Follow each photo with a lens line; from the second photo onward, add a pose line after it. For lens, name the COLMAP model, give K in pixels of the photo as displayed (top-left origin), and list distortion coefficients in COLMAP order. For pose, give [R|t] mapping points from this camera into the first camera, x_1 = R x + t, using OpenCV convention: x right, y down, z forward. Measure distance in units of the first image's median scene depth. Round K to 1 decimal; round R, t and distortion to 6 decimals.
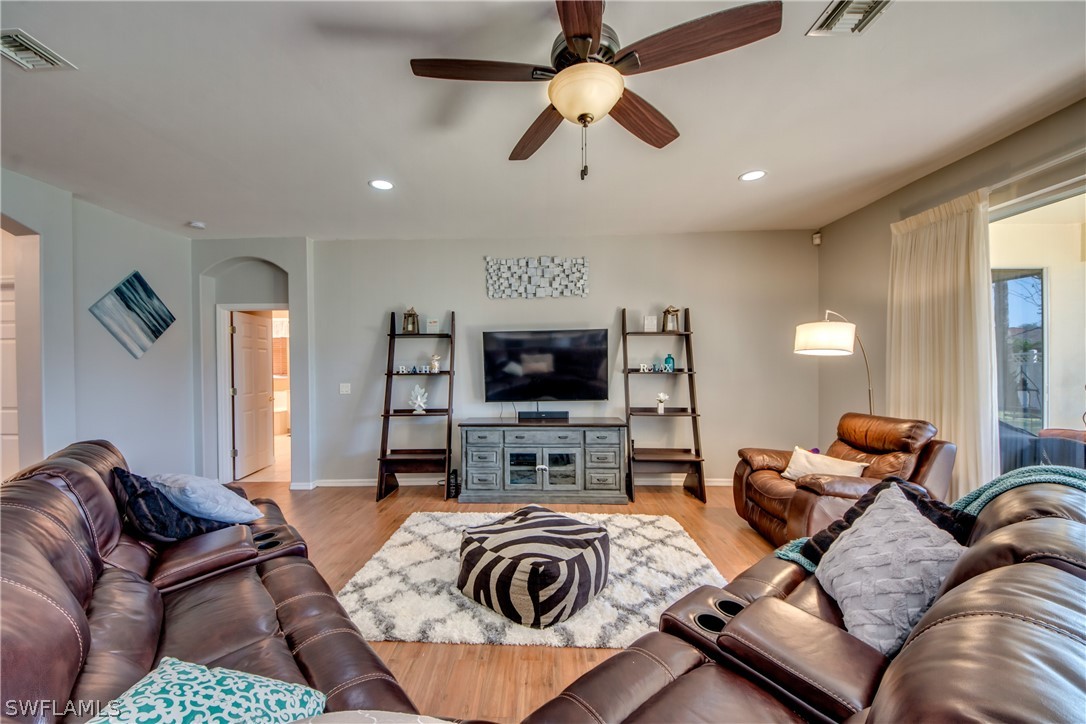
lens RADIAL K [[419.5, 0, 530.5], [0, 419.5, 366.2], [0, 0, 1]] dist [0.010861, -0.008590]
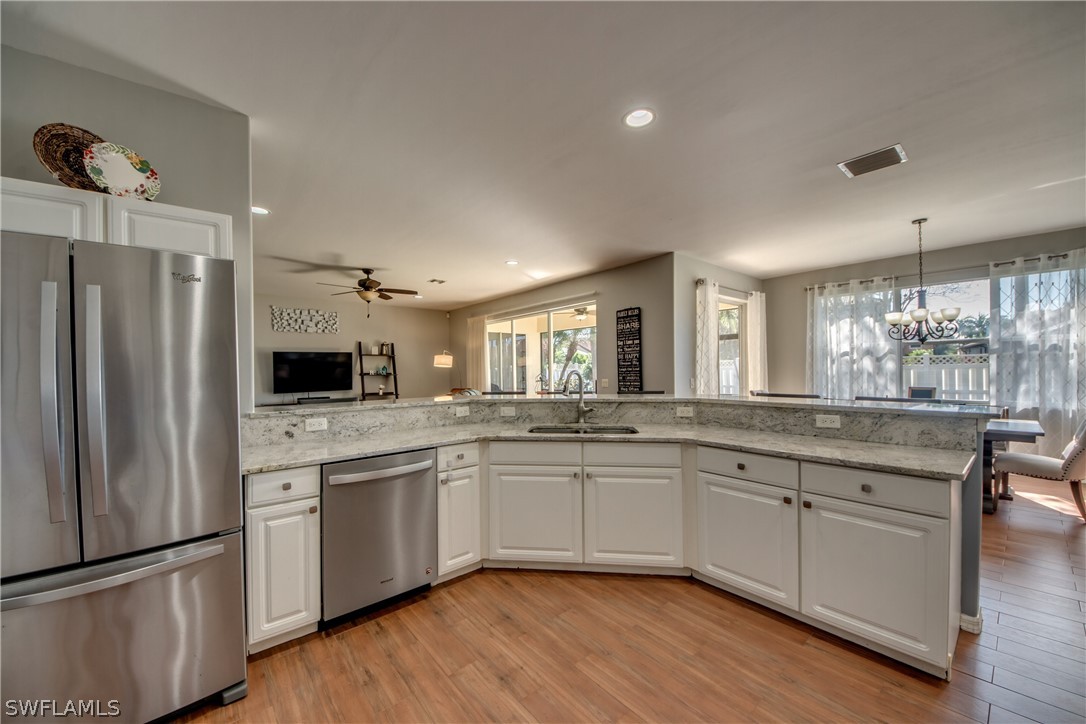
lens RADIAL K [[419.5, 0, 546.1], [0, 419.5, 367.7], [0, 0, 1]] dist [0.010861, -0.008590]
pose [[0.748825, 0.002826, 0.662762, -0.419982], [0.009027, 0.999855, -0.014463, 0.016542], [-0.662706, 0.016813, 0.748691, -1.010881]]
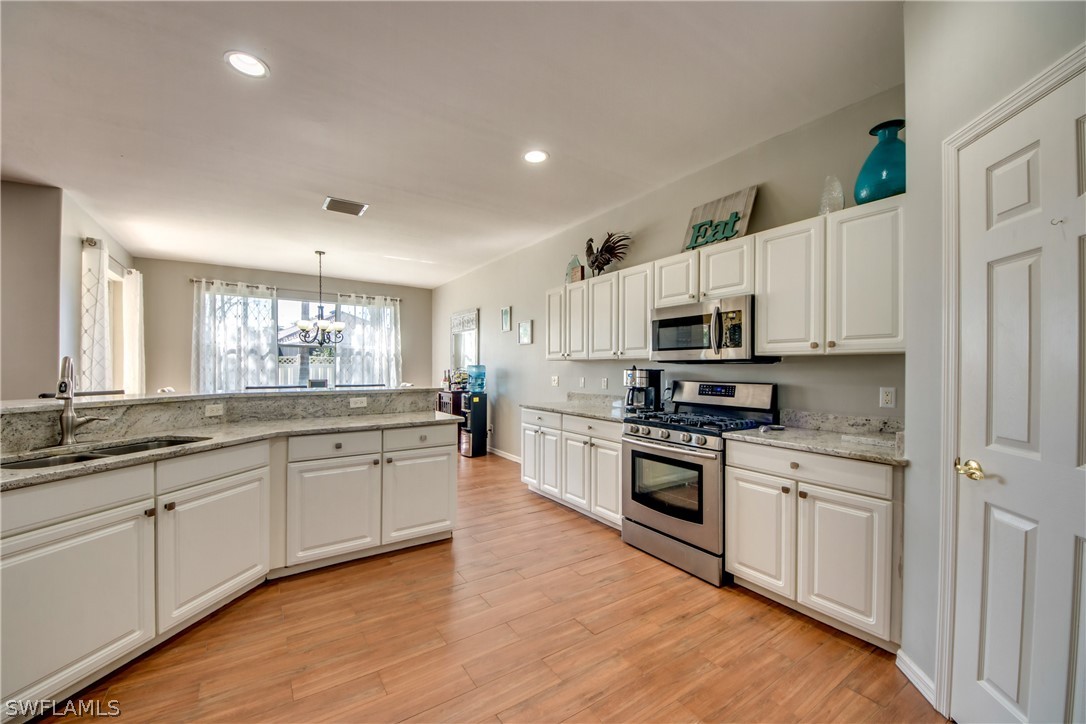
lens RADIAL K [[419.5, 0, 535.3], [0, 419.5, 367.7], [0, 0, 1]] dist [0.010861, -0.008590]
pose [[-0.585021, 0.007002, 0.810988, -0.544542], [0.010369, 0.999946, -0.001153, 0.028015], [-0.810952, 0.007735, -0.585062, -0.630685]]
